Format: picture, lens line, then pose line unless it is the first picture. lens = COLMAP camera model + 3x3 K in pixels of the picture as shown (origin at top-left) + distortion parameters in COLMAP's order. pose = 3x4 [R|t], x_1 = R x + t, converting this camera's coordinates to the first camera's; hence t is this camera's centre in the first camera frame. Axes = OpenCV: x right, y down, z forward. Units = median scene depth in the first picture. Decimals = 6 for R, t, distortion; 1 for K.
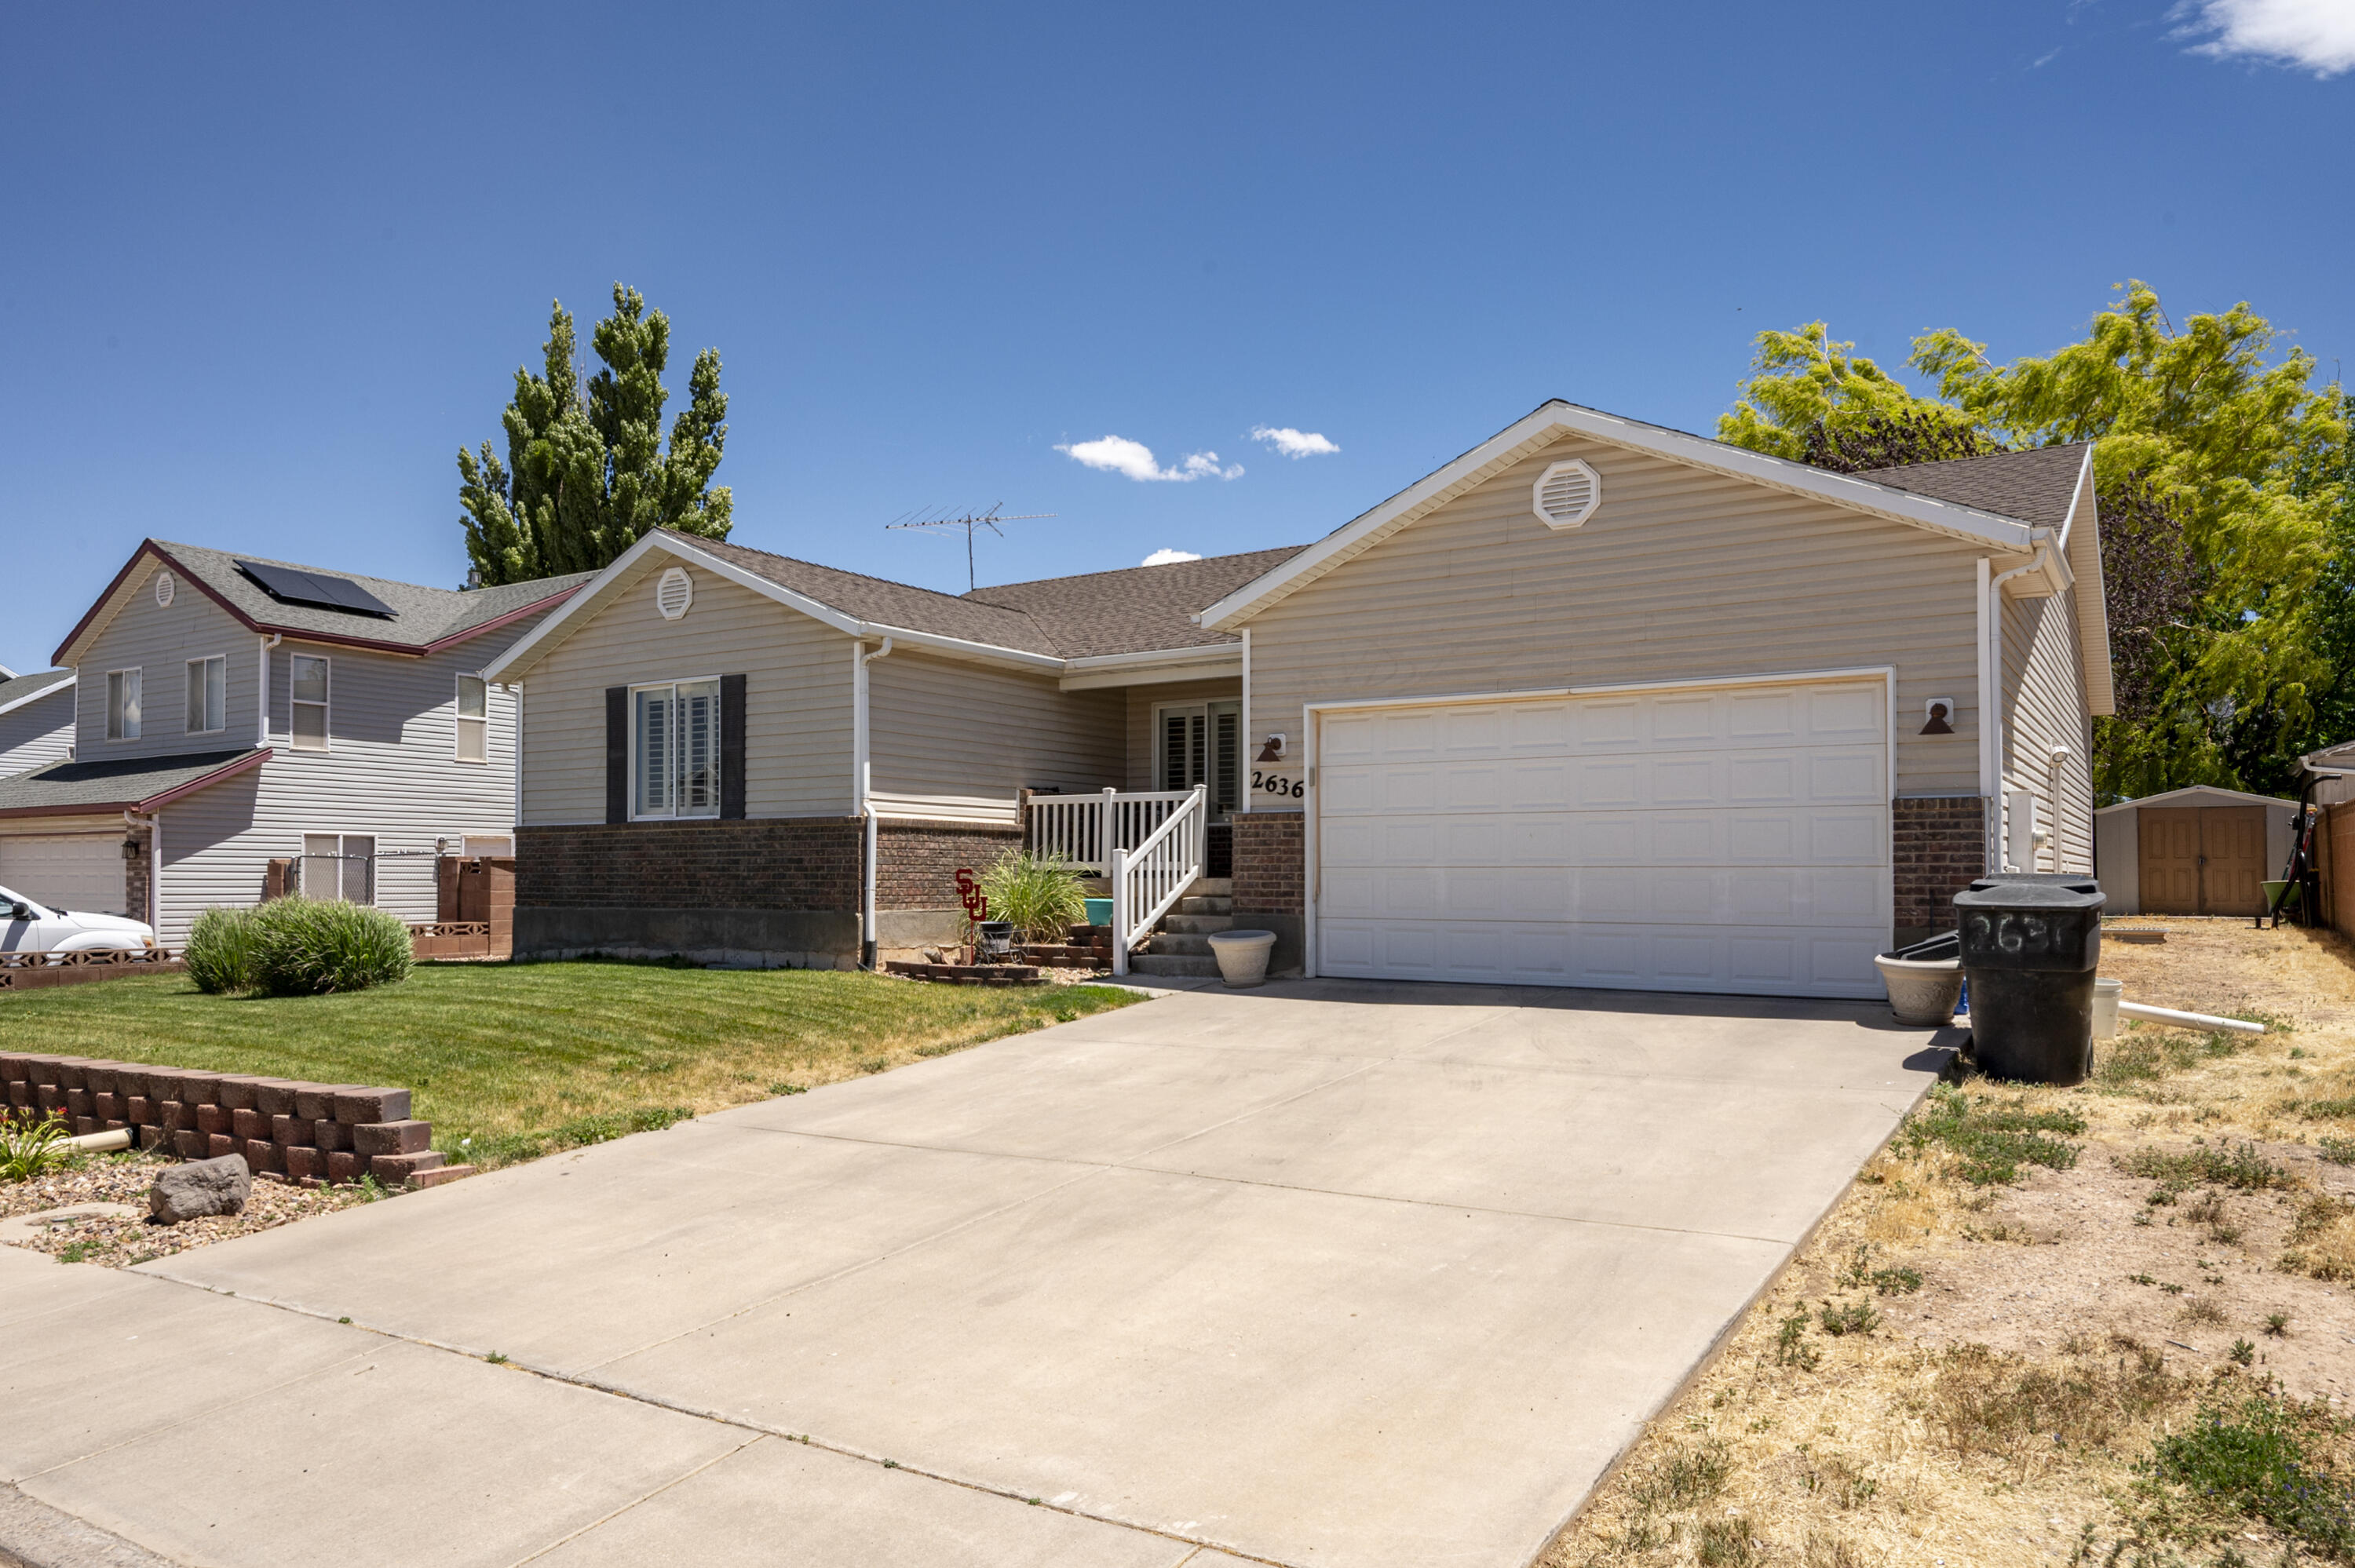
lens RADIAL K [[1557.3, 0, 1166.1], [0, 1557.3, 839.9], [0, 0, 1]] dist [0.001643, -0.004899]
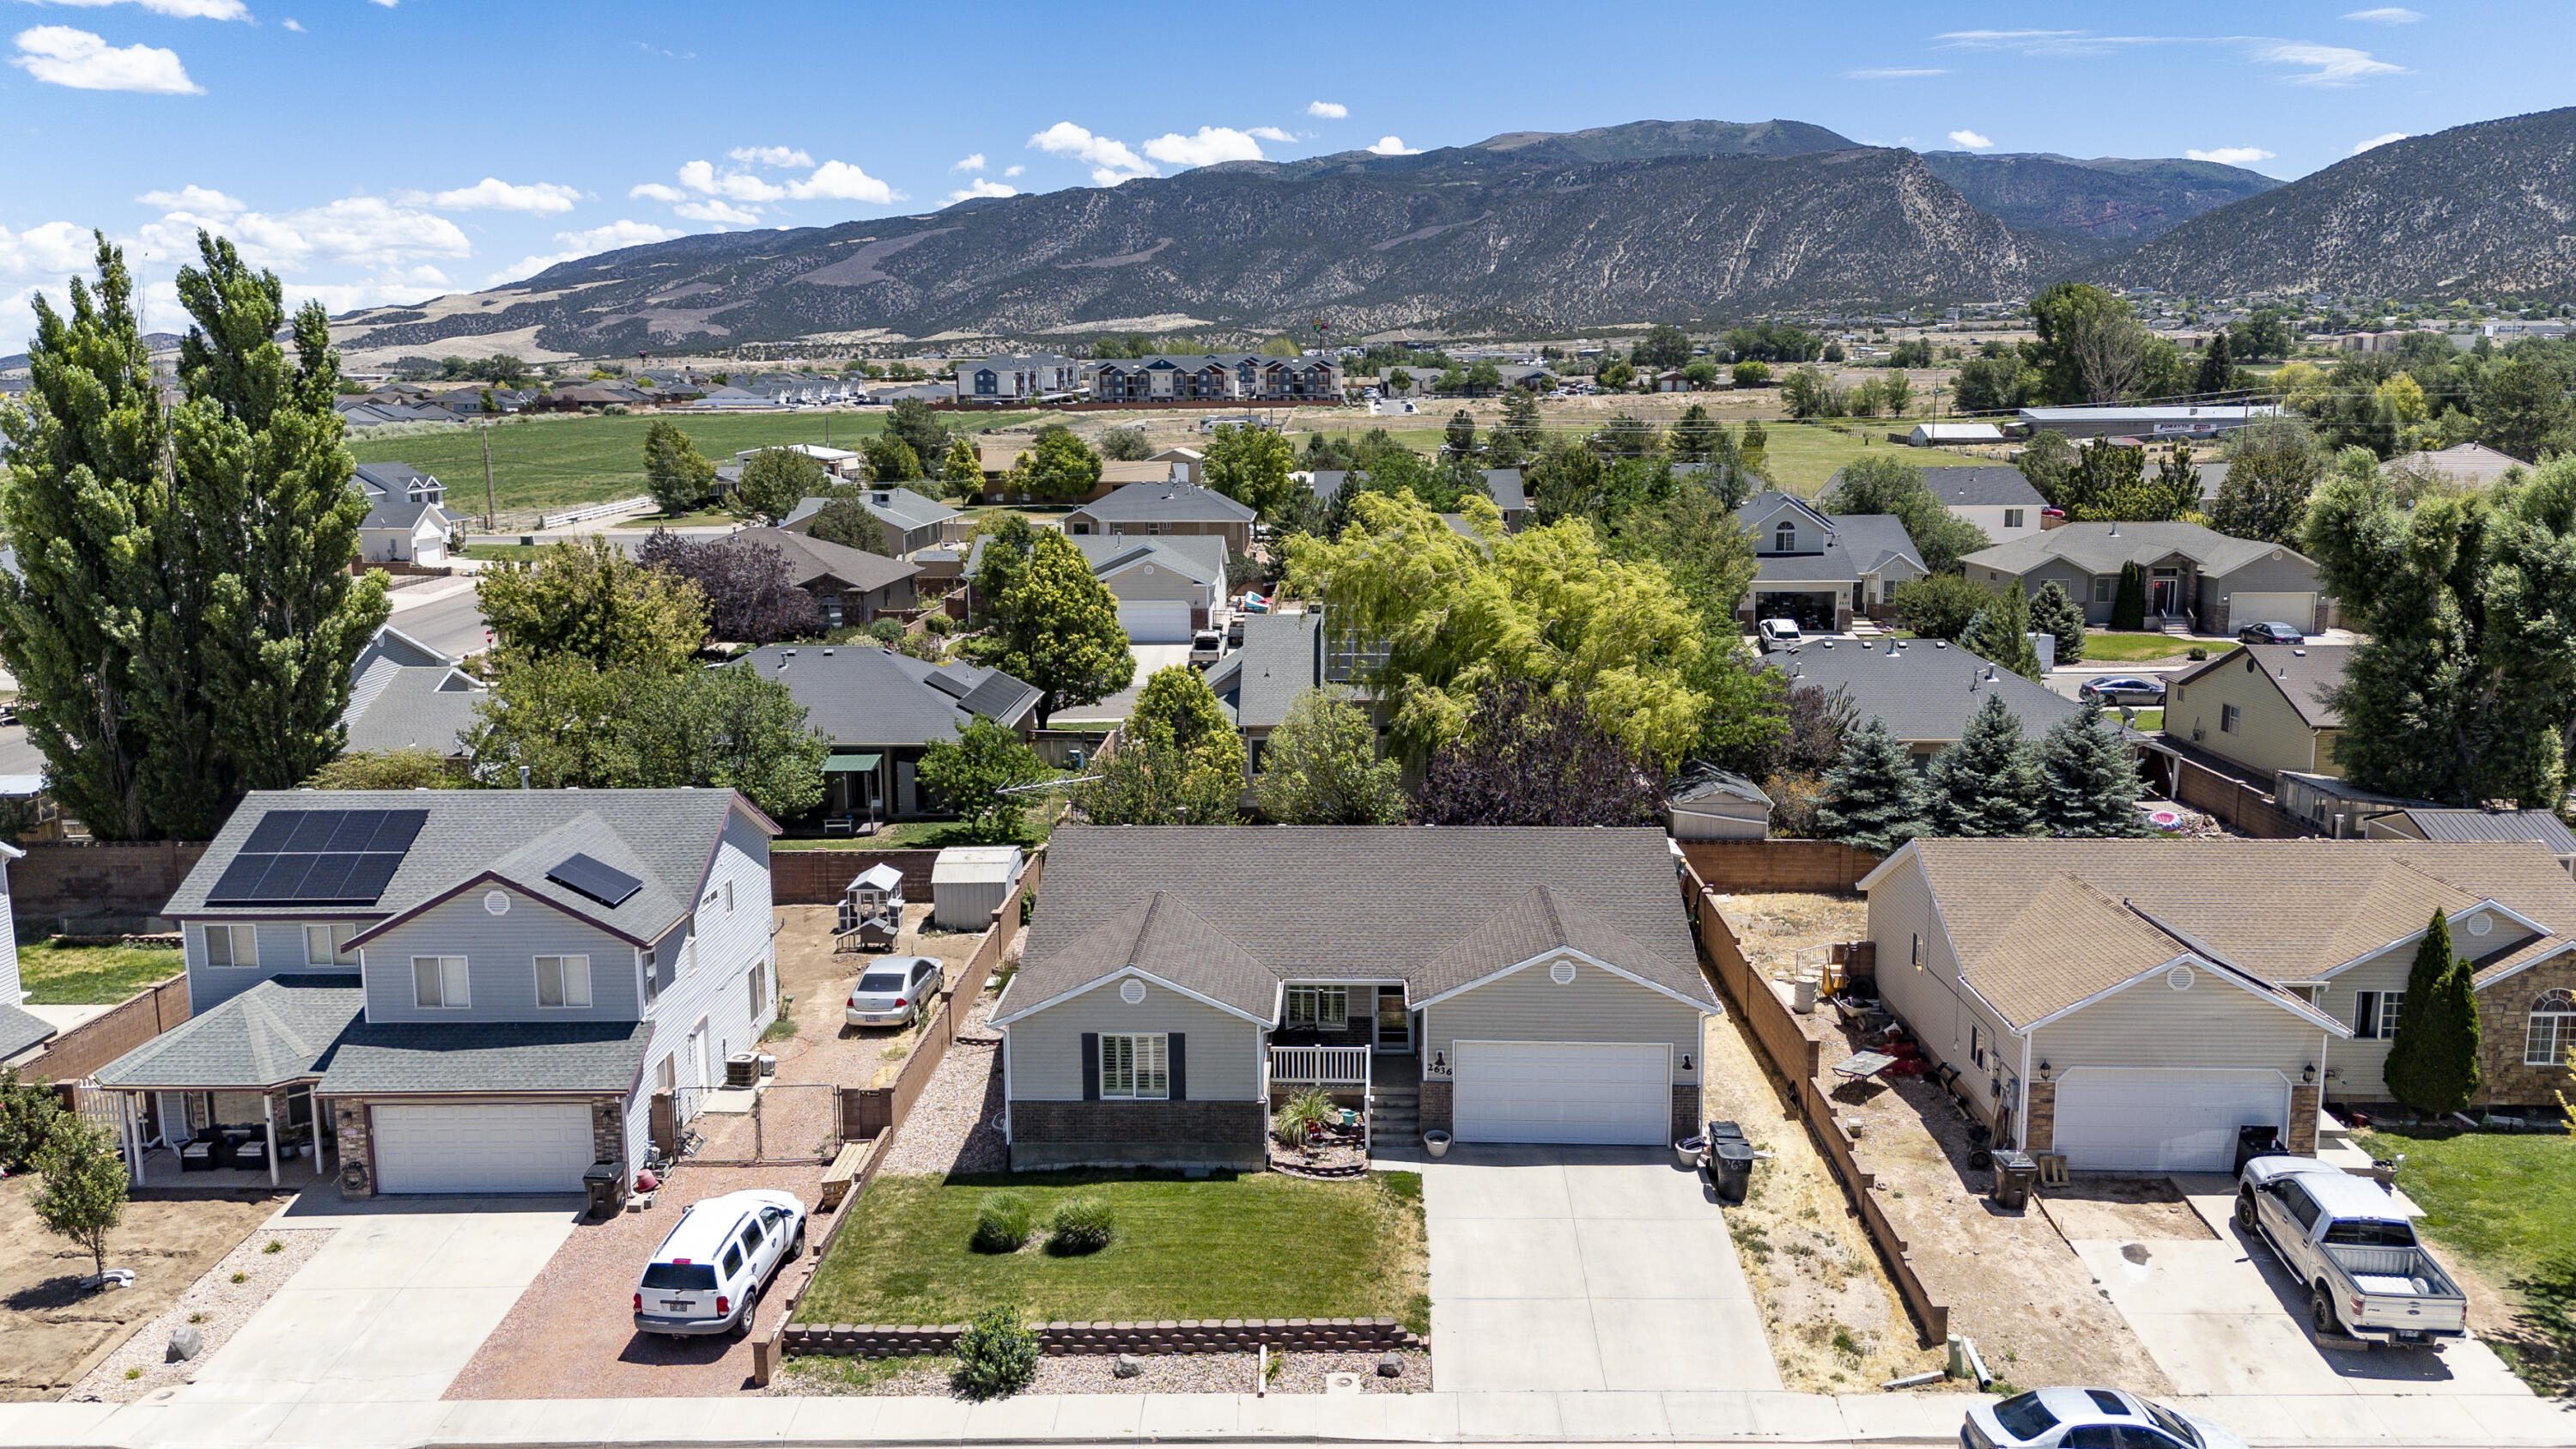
lens RADIAL K [[1897.6, 0, 1297.0], [0, 1897.6, 706.6], [0, 0, 1]] dist [0.063726, -0.055911]
pose [[0.850692, -0.094615, 0.517079, -1.637558], [-0.006789, 0.981609, 0.190783, -1.182378], [-0.525620, -0.165809, 0.834405, -1.308745]]
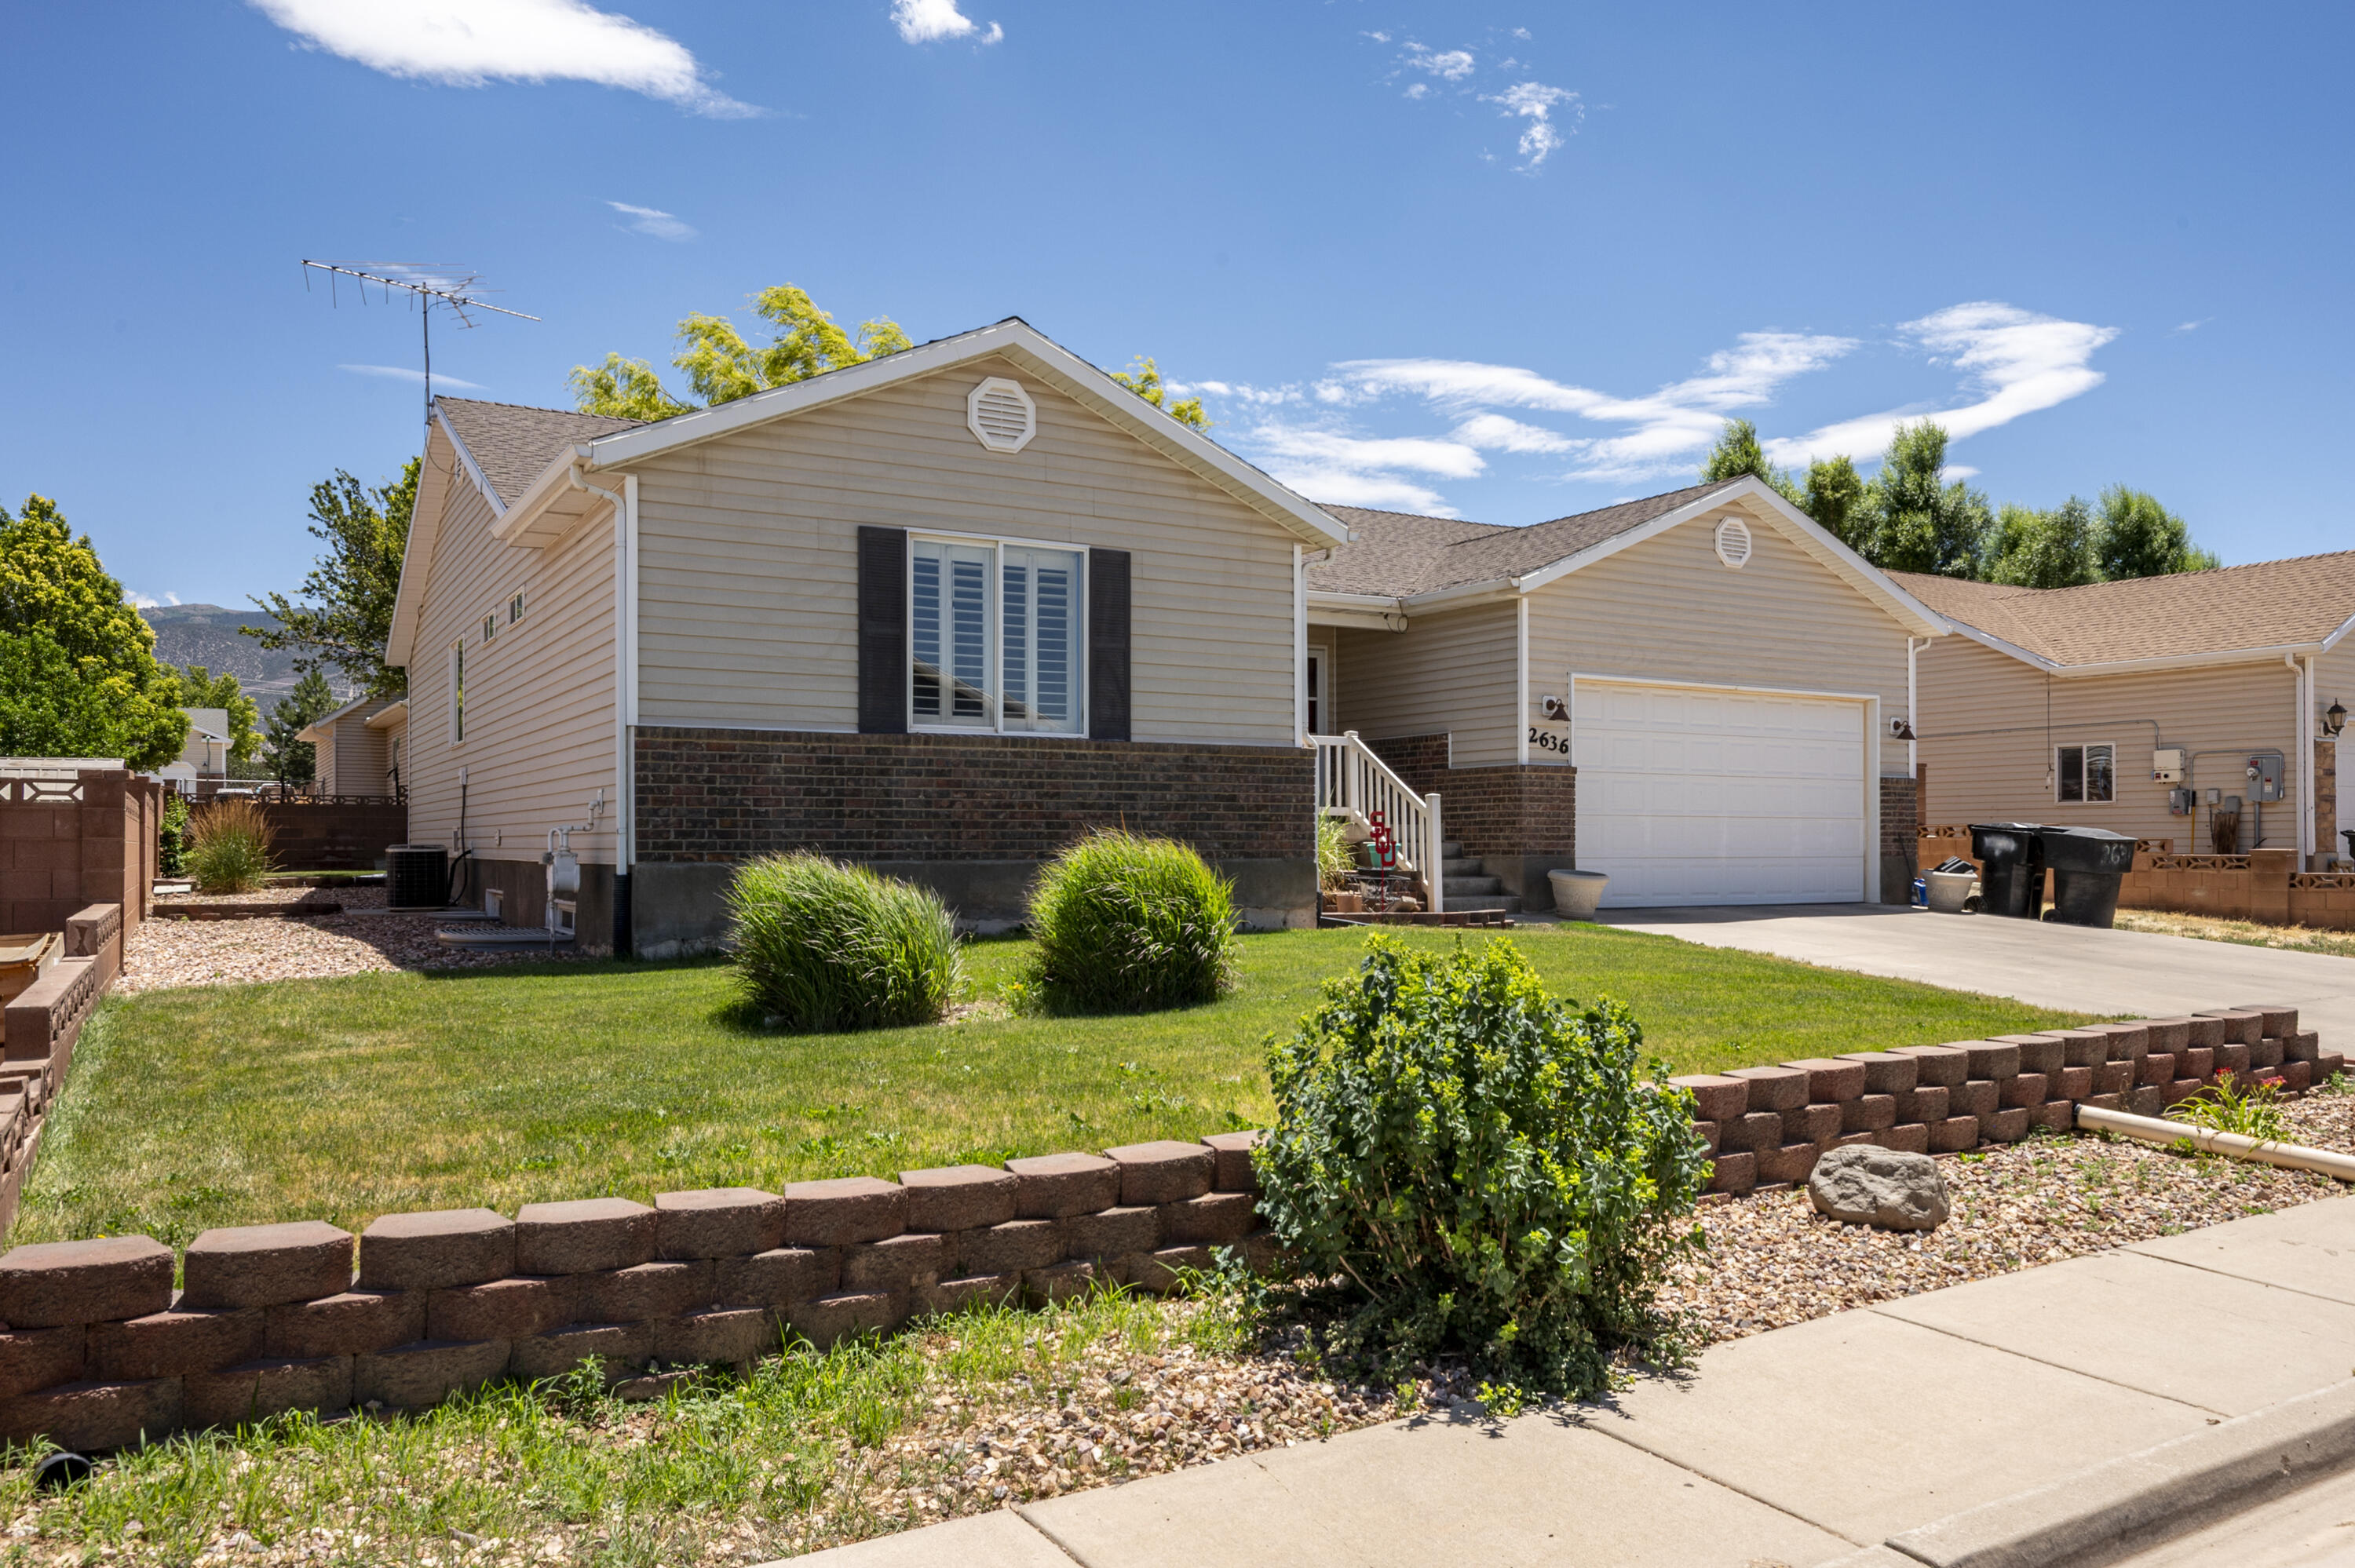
lens RADIAL K [[1690.8, 0, 1180.4], [0, 1690.8, 803.3], [0, 0, 1]] dist [0.011410, 0.005842]
pose [[0.442681, 0.019079, 0.896476, -1.155579], [-0.022898, 0.999688, -0.009968, 0.028387], [-0.896387, -0.016115, 0.442979, 0.701091]]
